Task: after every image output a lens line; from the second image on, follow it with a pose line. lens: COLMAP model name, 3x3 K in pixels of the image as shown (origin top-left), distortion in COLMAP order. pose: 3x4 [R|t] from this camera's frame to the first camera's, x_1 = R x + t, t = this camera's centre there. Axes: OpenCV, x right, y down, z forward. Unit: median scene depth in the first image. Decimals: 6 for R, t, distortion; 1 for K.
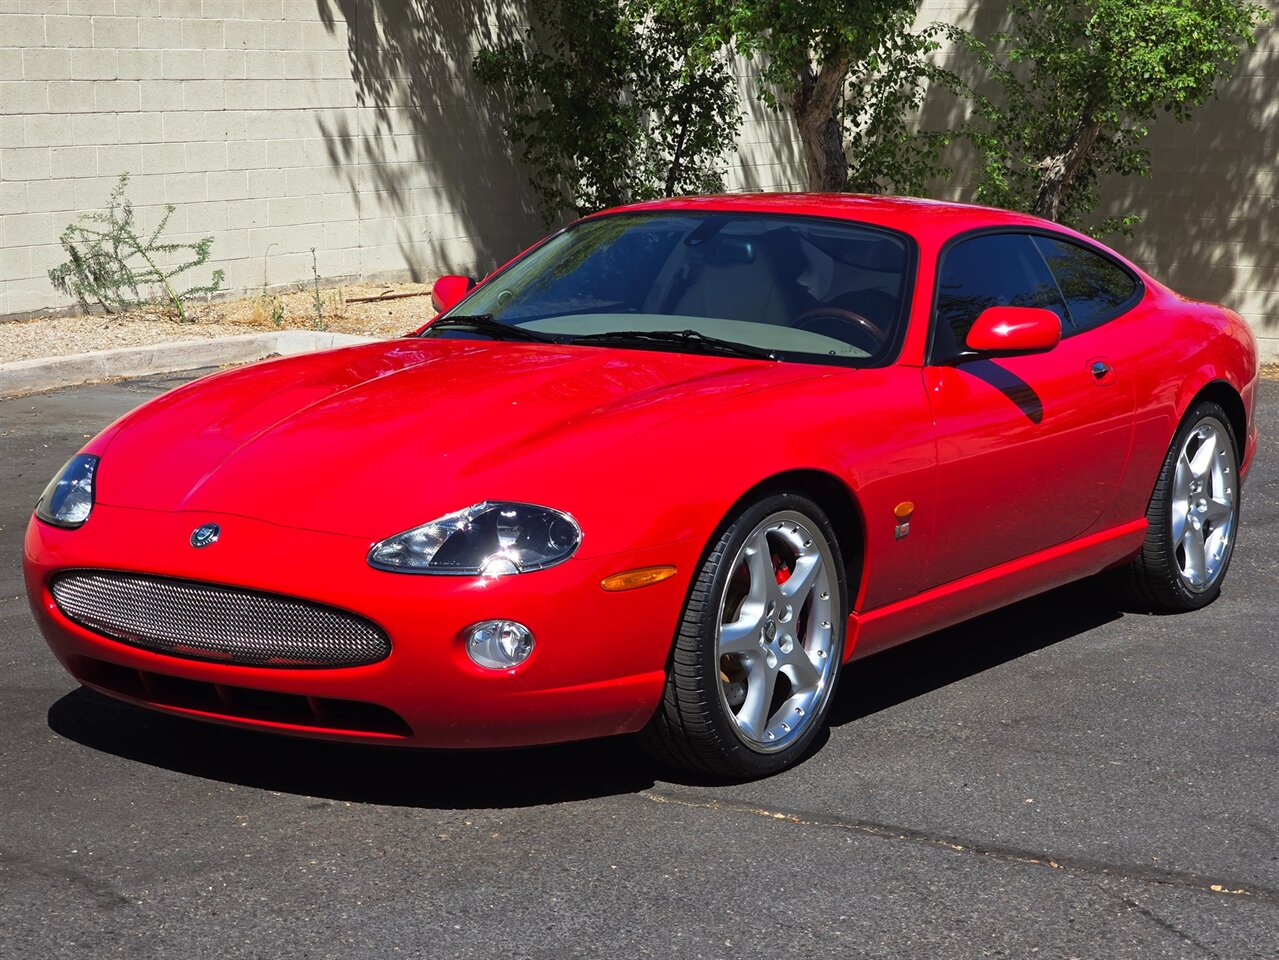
lens RADIAL K [[2534.9, 0, 662.2], [0, 2534.9, 481.5], [0, 0, 1]] dist [0.068396, 0.077367]
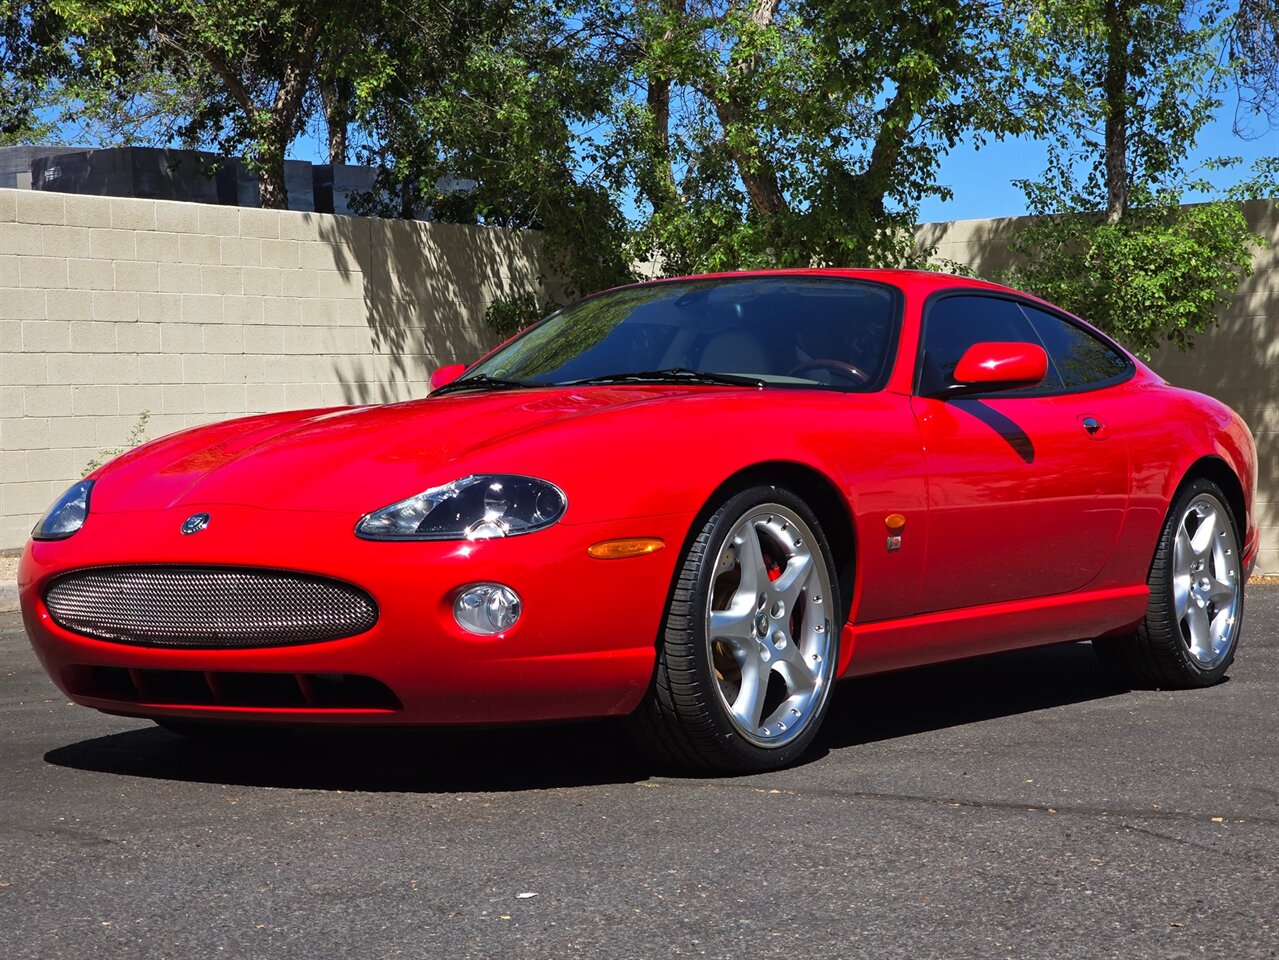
lens RADIAL K [[2526.2, 0, 639.5], [0, 2526.2, 480.0], [0, 0, 1]] dist [0.056903, 0.172683]
pose [[0.999492, -0.026409, -0.017846, 0.009760], [0.023887, 0.991334, -0.129176, 0.093802], [0.021103, 0.128685, 0.991461, 0.005139]]
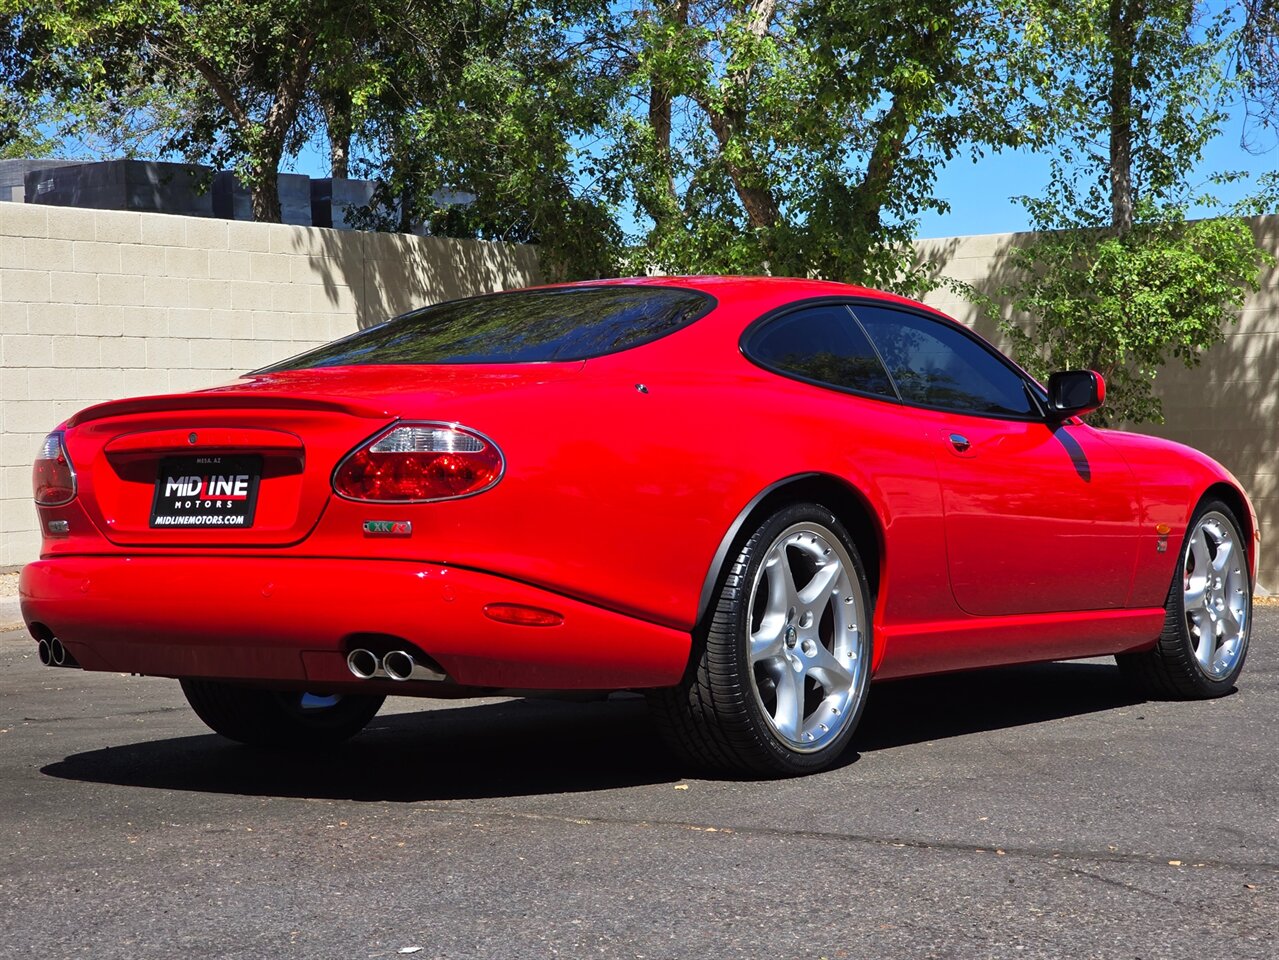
lens RADIAL K [[2526.2, 0, 639.5], [0, 2526.2, 480.0], [0, 0, 1]] dist [0.056903, 0.172683]
pose [[0.999391, -0.024439, -0.024903, 0.031331], [0.020831, 0.990483, -0.136052, 0.088990], [0.027991, 0.135451, 0.990389, 0.042012]]
